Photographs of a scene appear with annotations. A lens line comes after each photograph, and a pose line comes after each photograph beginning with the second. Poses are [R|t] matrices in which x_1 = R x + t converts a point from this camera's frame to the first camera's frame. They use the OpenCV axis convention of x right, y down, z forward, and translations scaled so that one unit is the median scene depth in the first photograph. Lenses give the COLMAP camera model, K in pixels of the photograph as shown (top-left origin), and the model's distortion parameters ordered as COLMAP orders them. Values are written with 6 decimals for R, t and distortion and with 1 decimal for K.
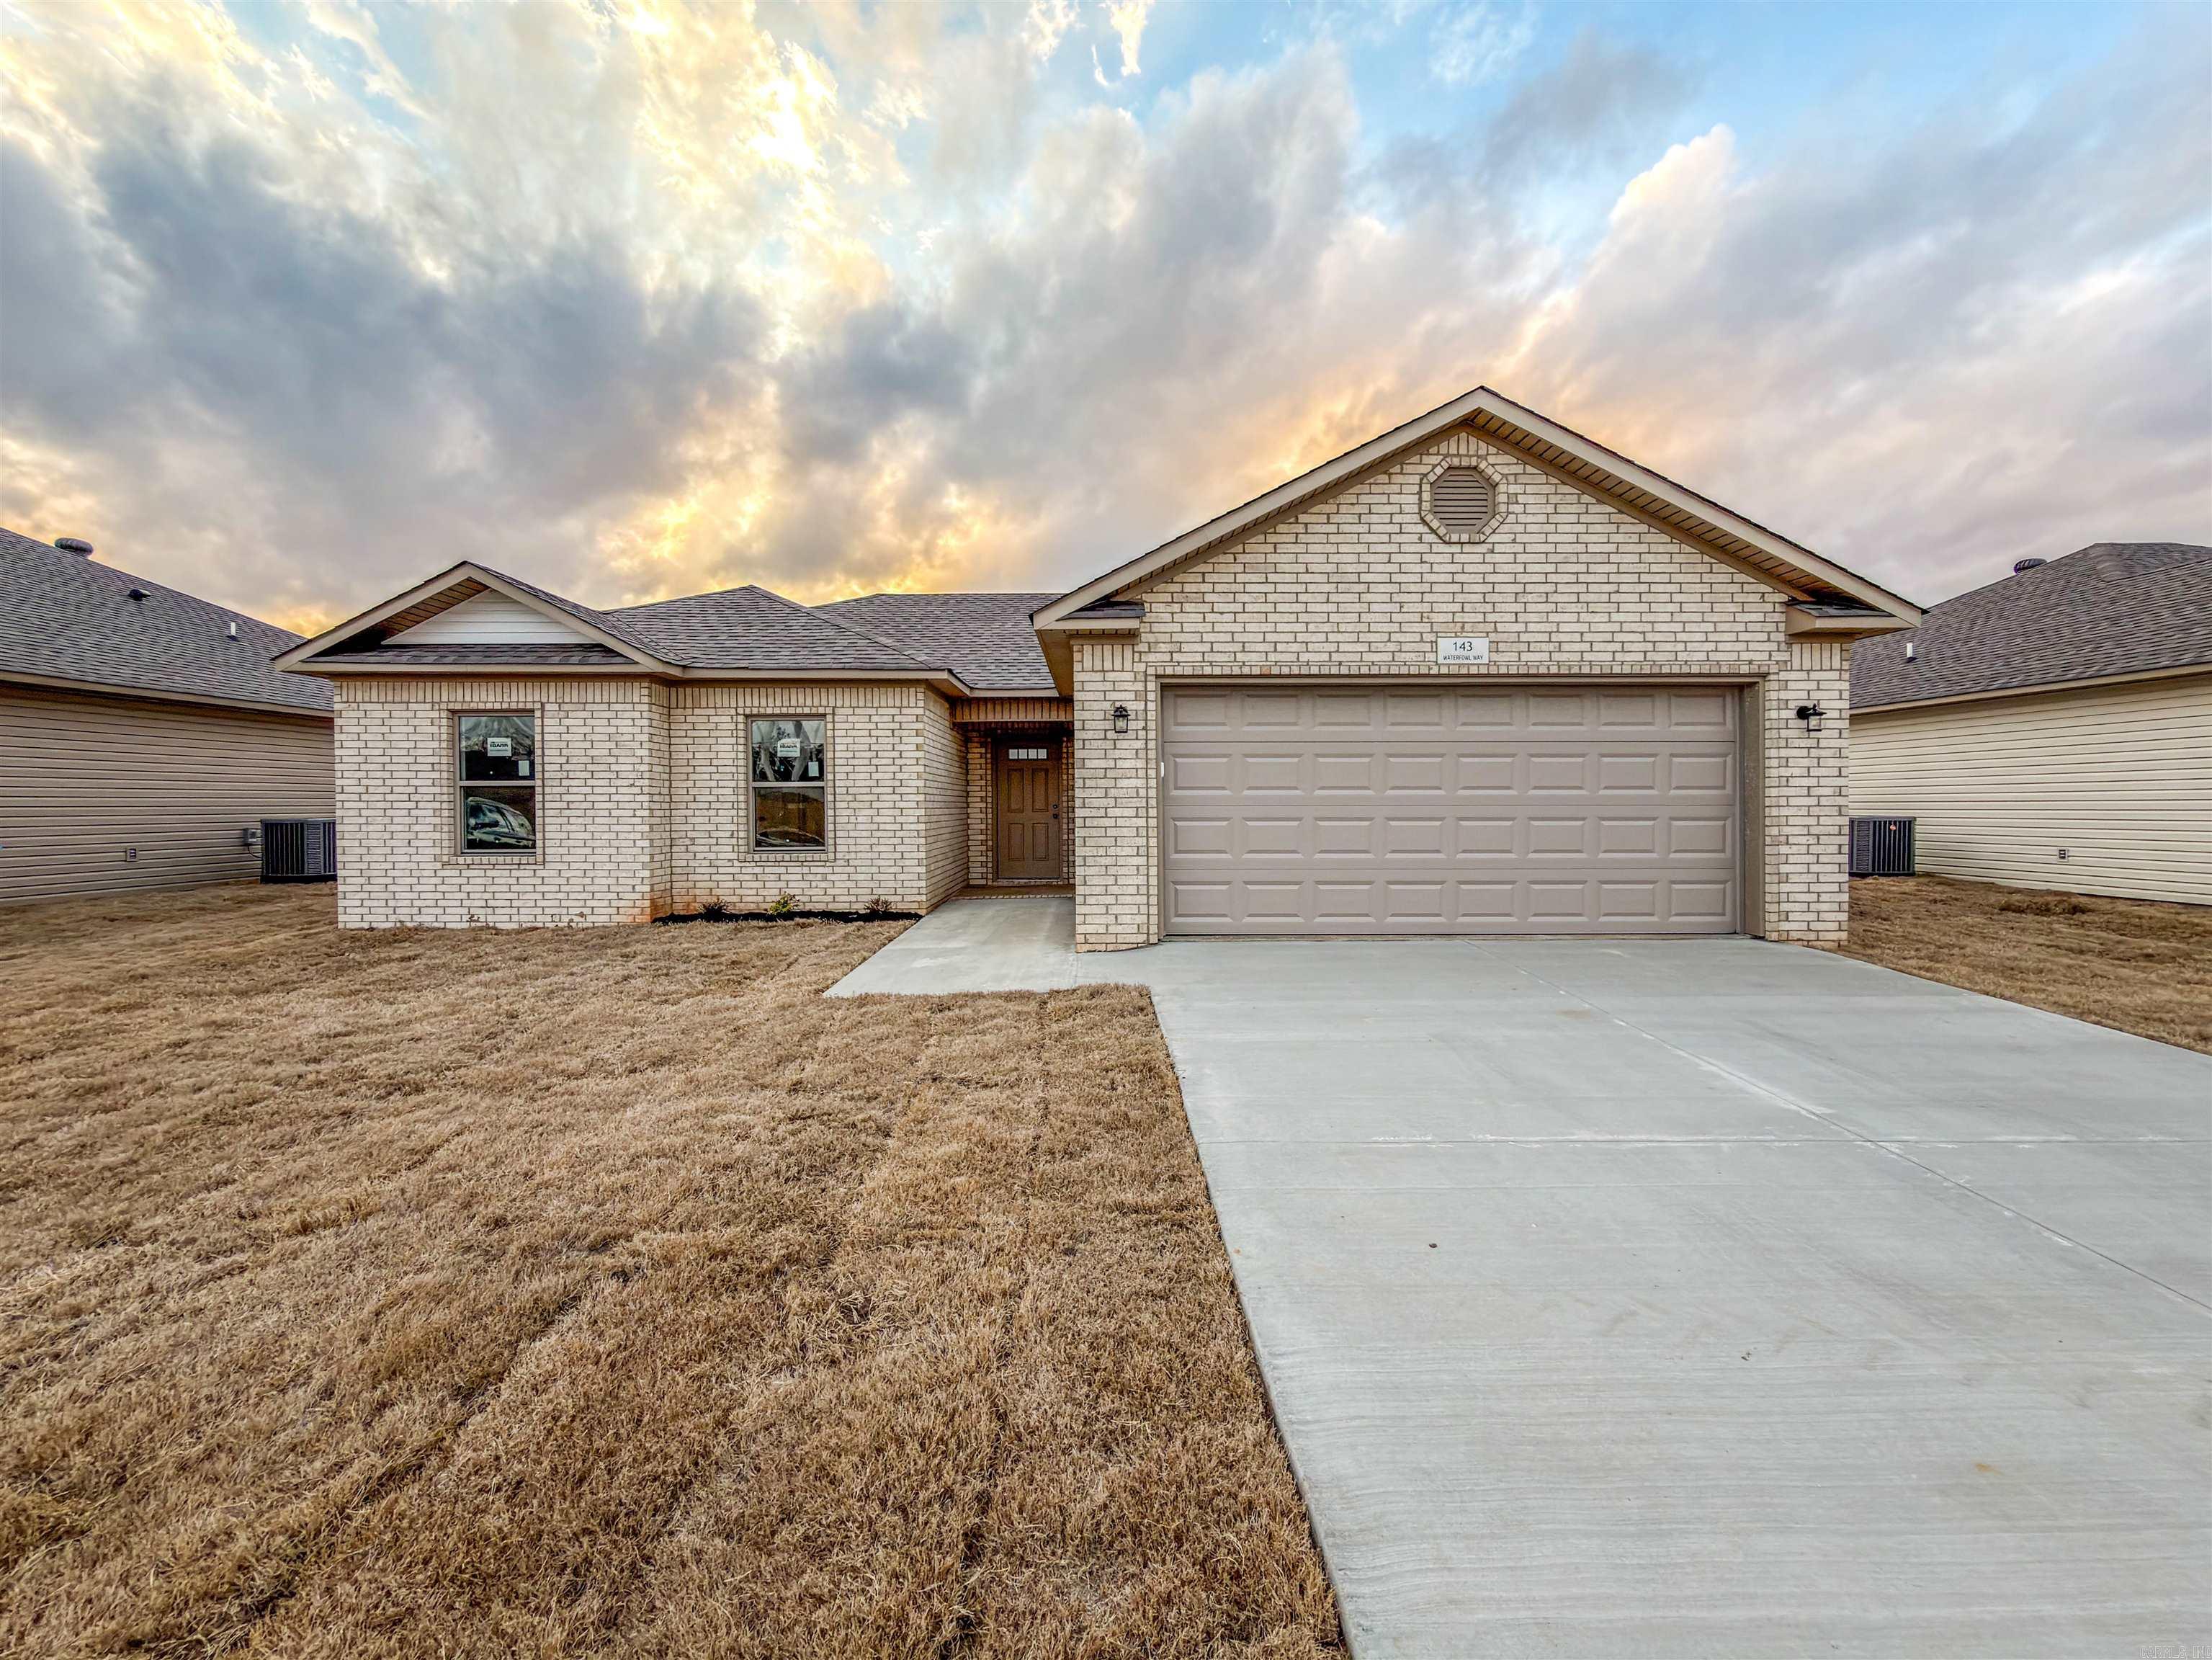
lens RADIAL K [[884.0, 0, 1106.0], [0, 884.0, 830.0], [0, 0, 1]] dist [-0.000548, 0.000072]
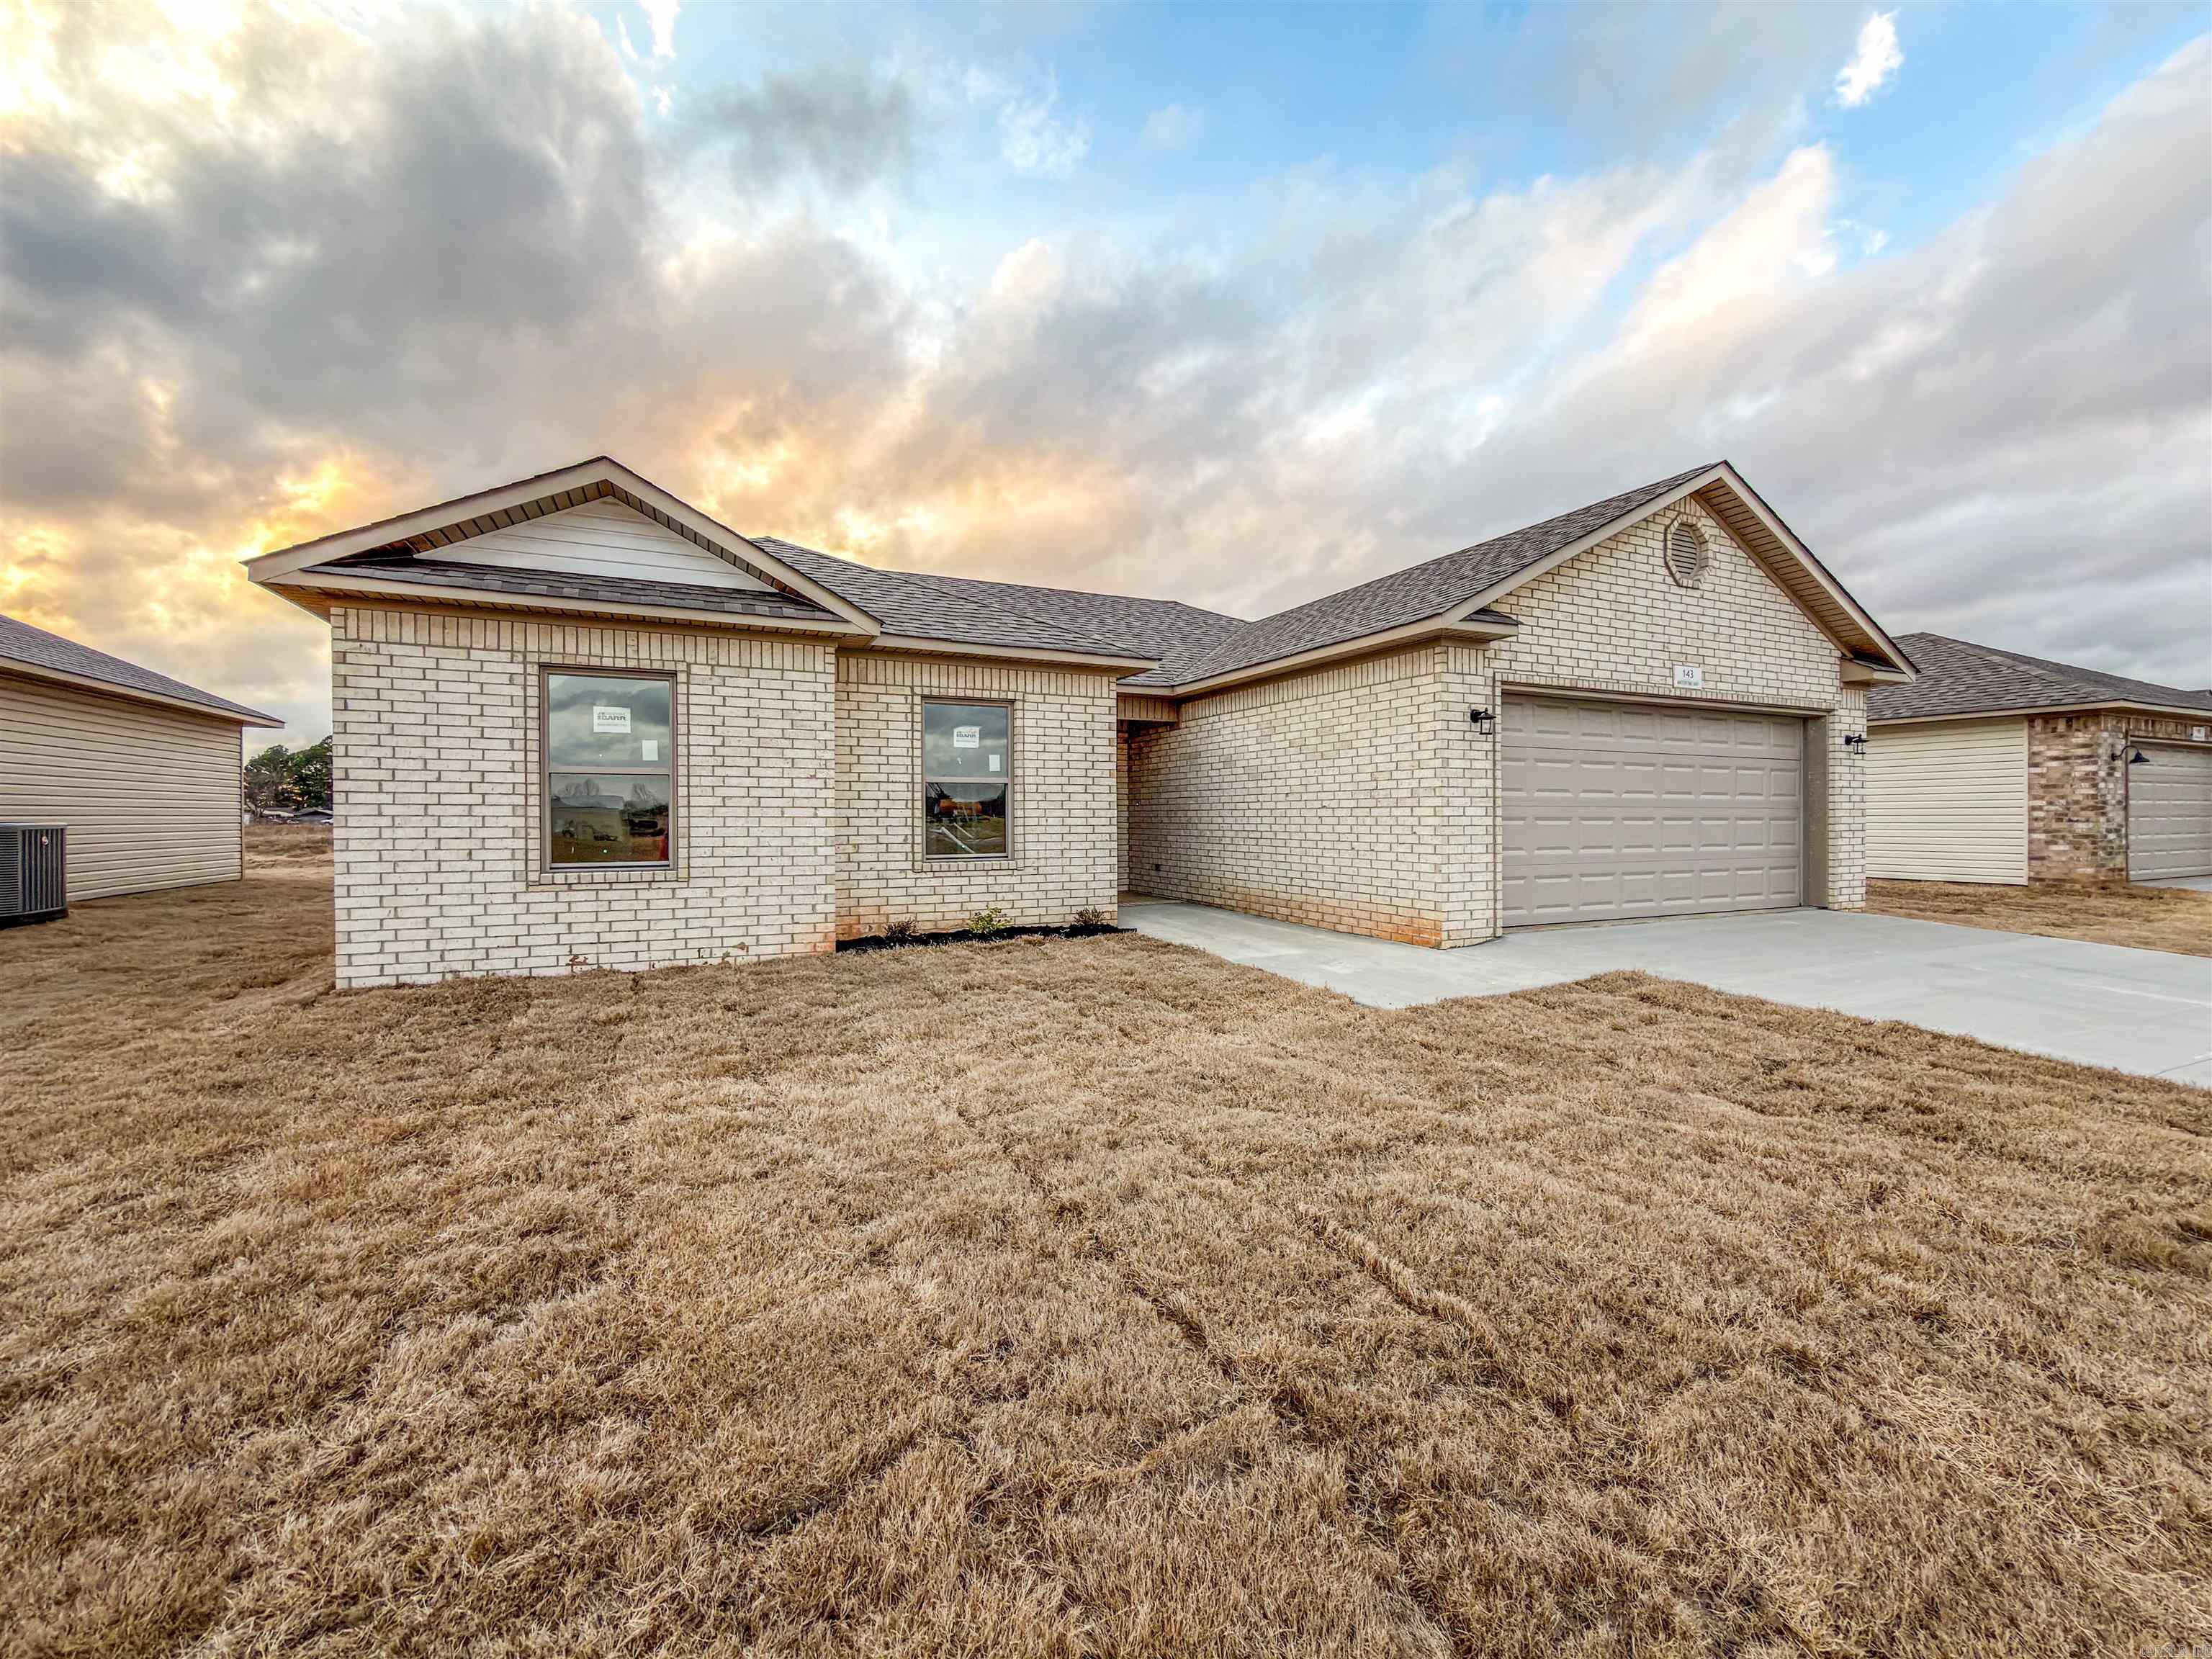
lens RADIAL K [[883.9, 0, 1106.0], [0, 883.9, 829.5], [0, 0, 1]] dist [-0.000548, 0.000072]
pose [[0.912987, -0.003199, 0.407977, -0.619421], [0.008896, 0.999888, -0.012068, 0.007783], [-0.407892, 0.014647, 0.912912, 0.180712]]
